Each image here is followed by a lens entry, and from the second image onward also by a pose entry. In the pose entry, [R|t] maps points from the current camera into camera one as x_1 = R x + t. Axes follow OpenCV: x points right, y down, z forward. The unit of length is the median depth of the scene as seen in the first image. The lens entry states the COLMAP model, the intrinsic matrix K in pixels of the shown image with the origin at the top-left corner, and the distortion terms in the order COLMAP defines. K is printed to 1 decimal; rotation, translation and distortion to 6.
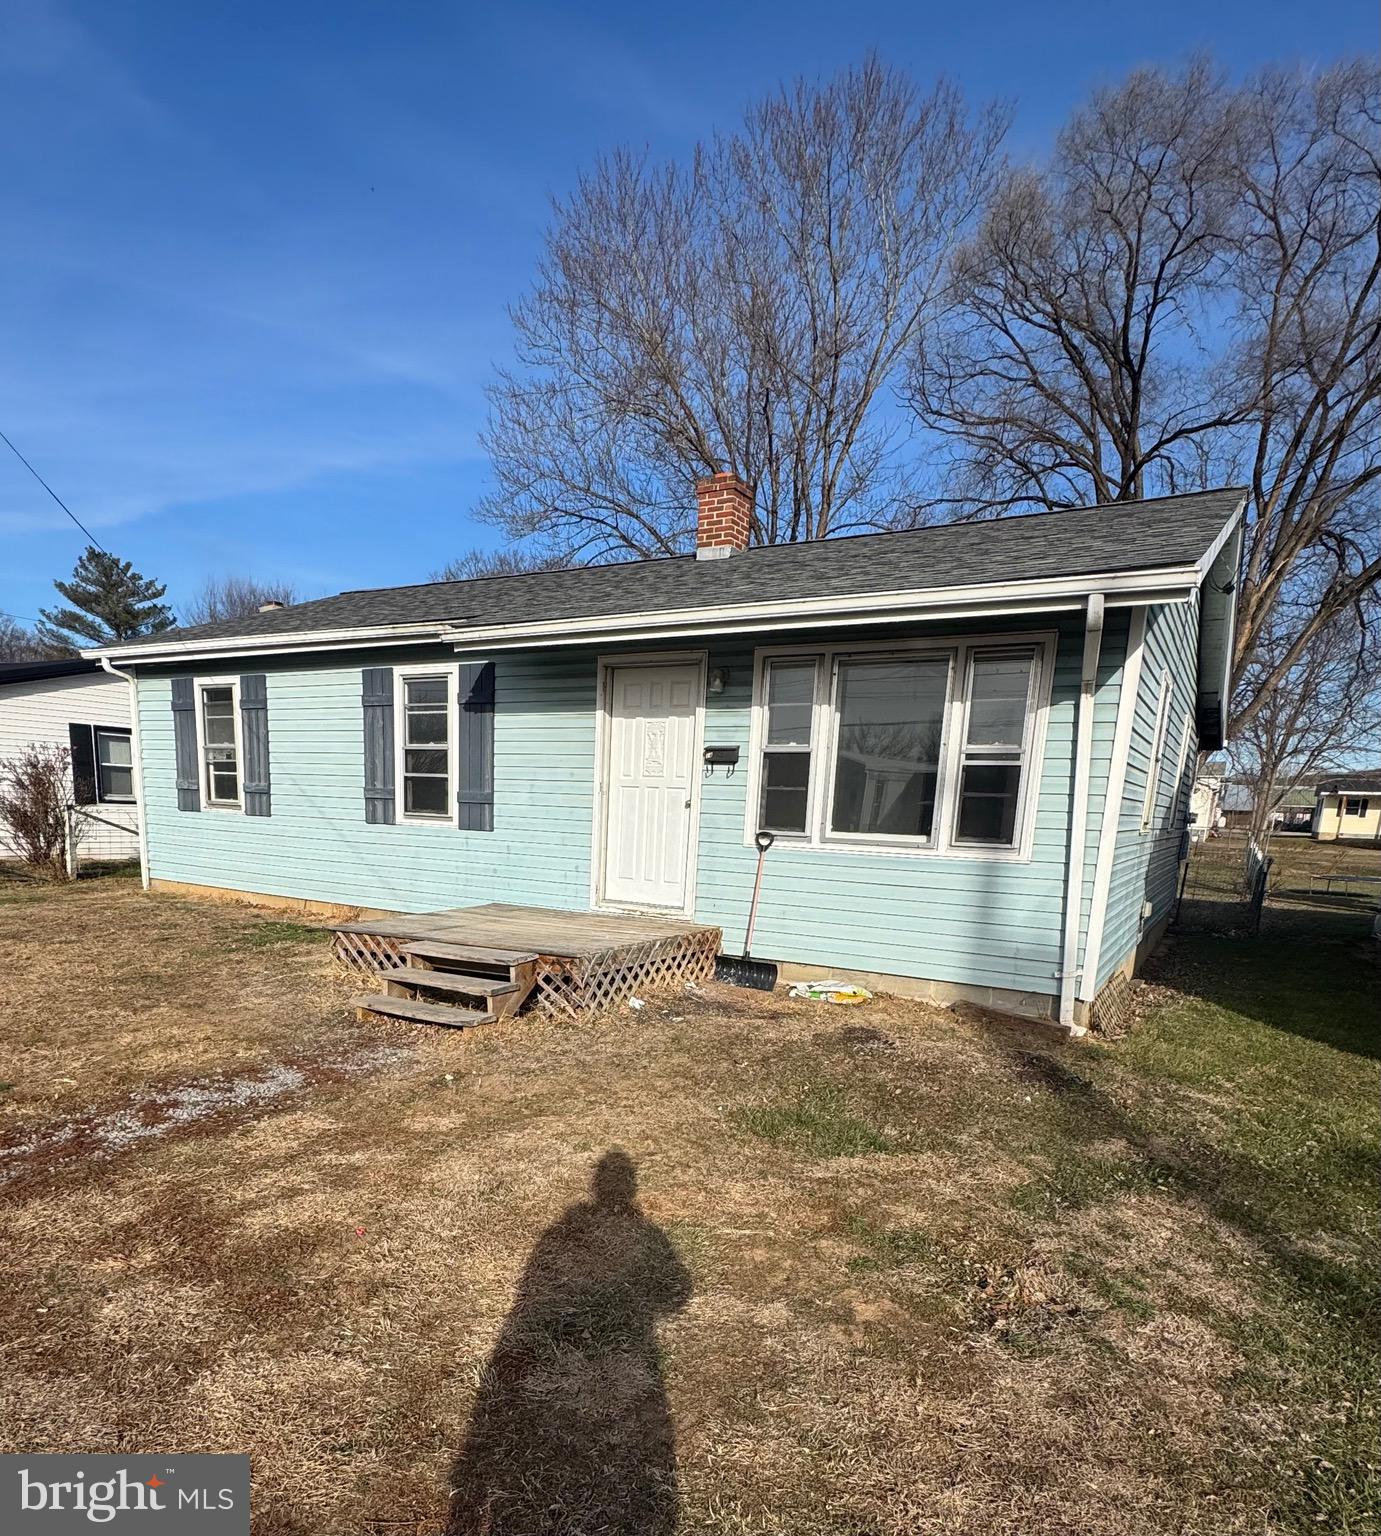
lens RADIAL K [[918.7, 0, 688.4], [0, 918.7, 769.4], [0, 0, 1]] dist [0.003058, 0.004682]
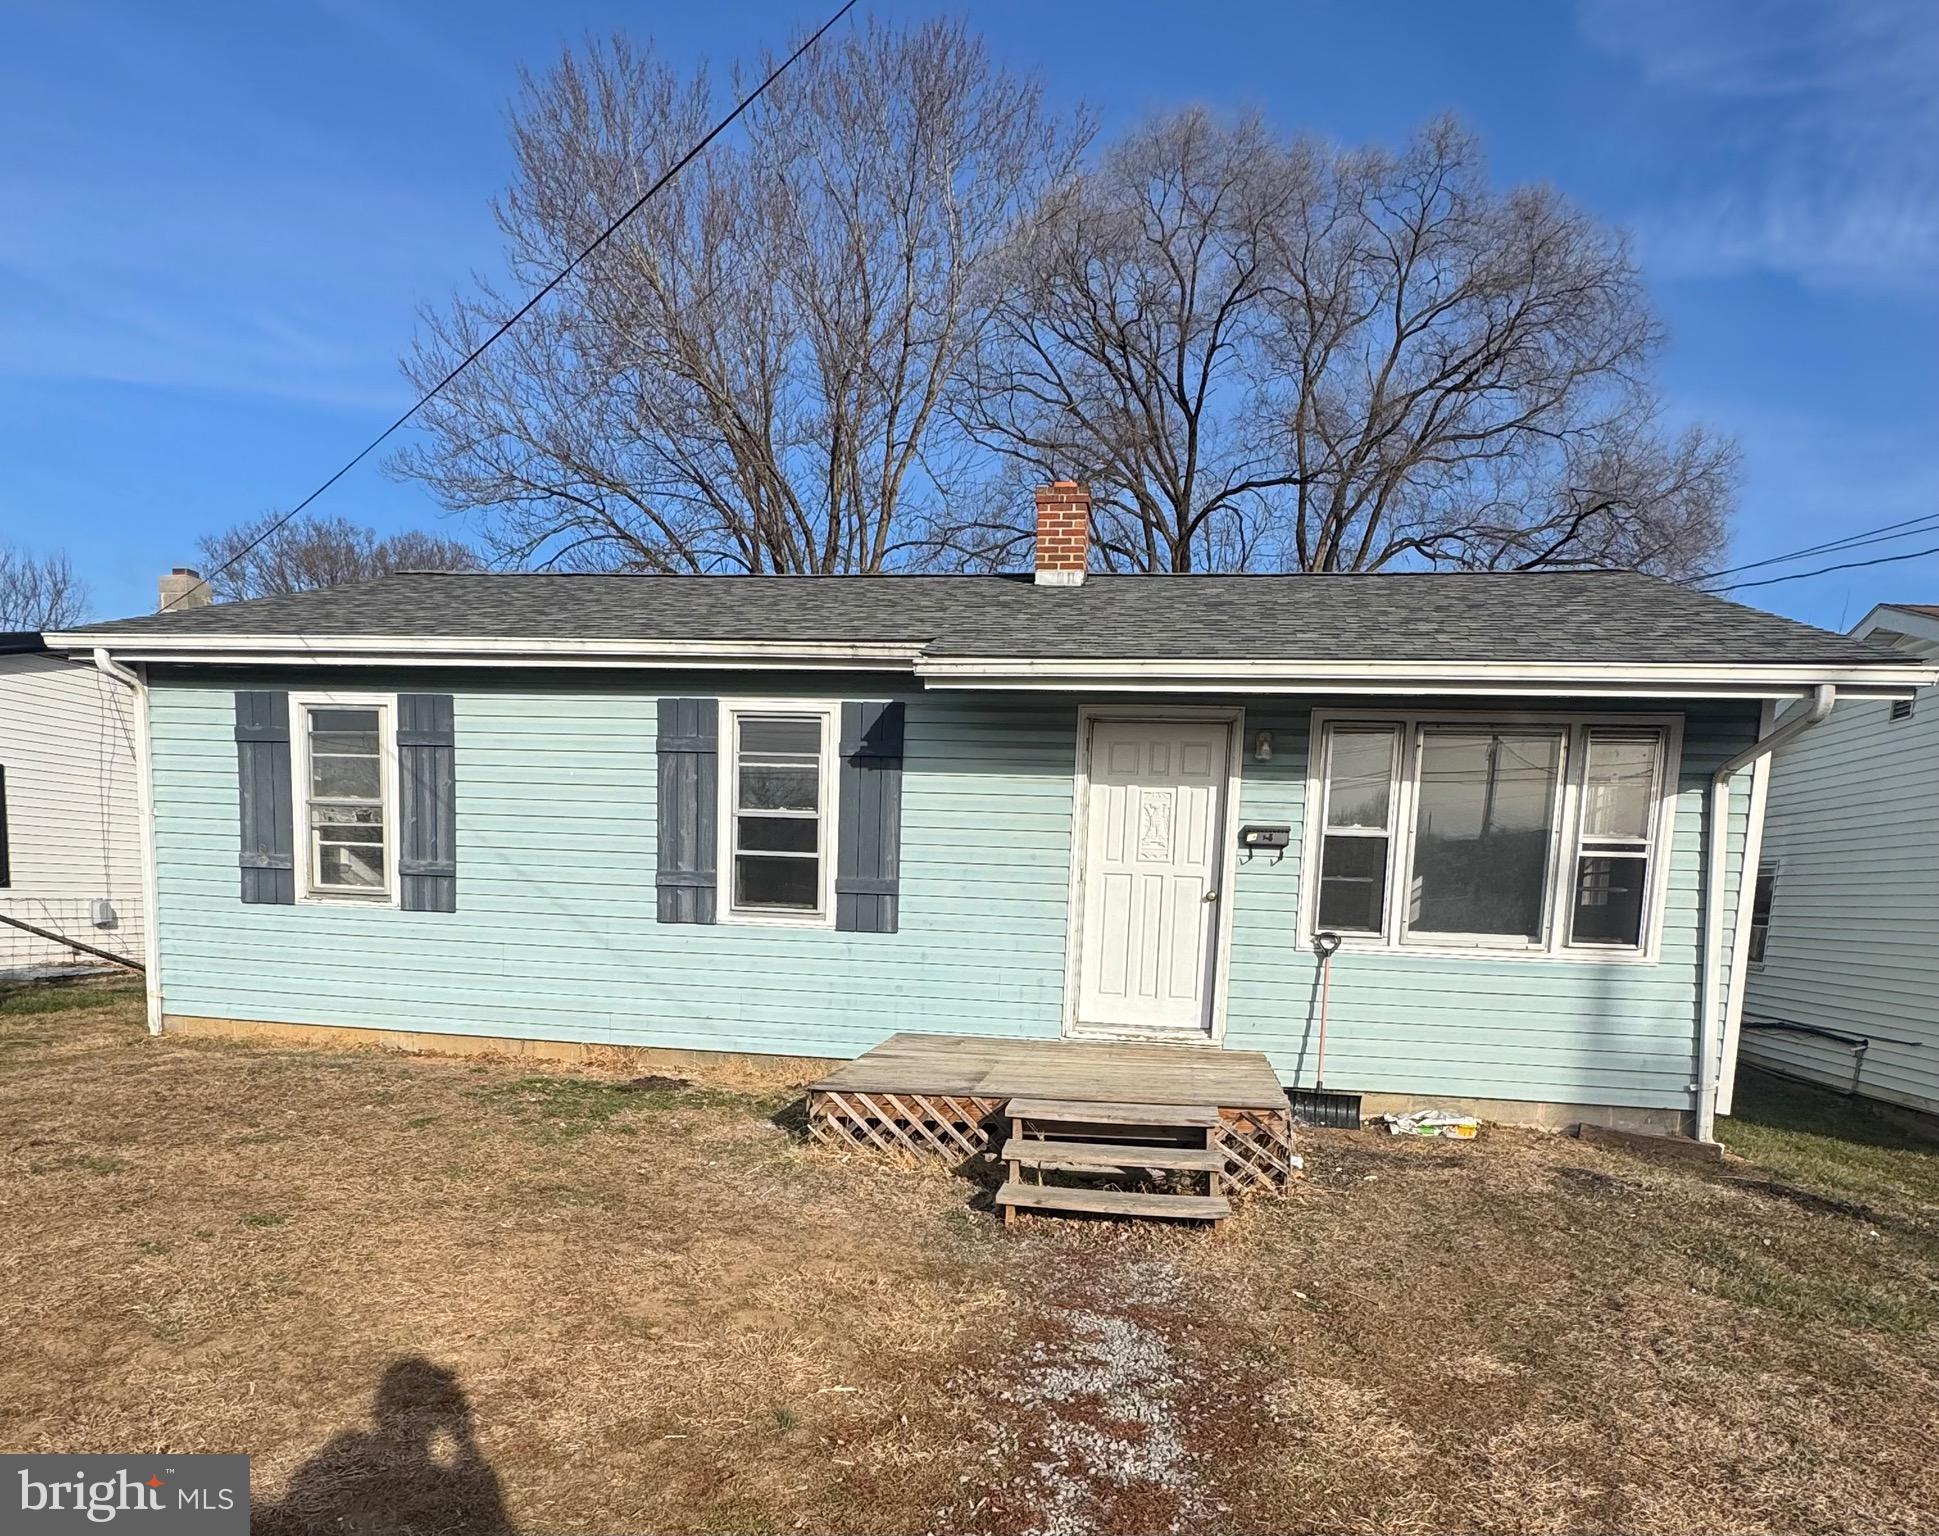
lens RADIAL K [[1114.0, 0, 960.1], [0, 1114.0, 770.1], [0, 0, 1]] dist [0.003750, -0.003399]
pose [[0.930723, 0.034286, 0.364113, -0.492632], [-0.015949, 0.998454, -0.053251, -0.015547], [-0.365376, 0.043755, 0.929831, 0.154999]]
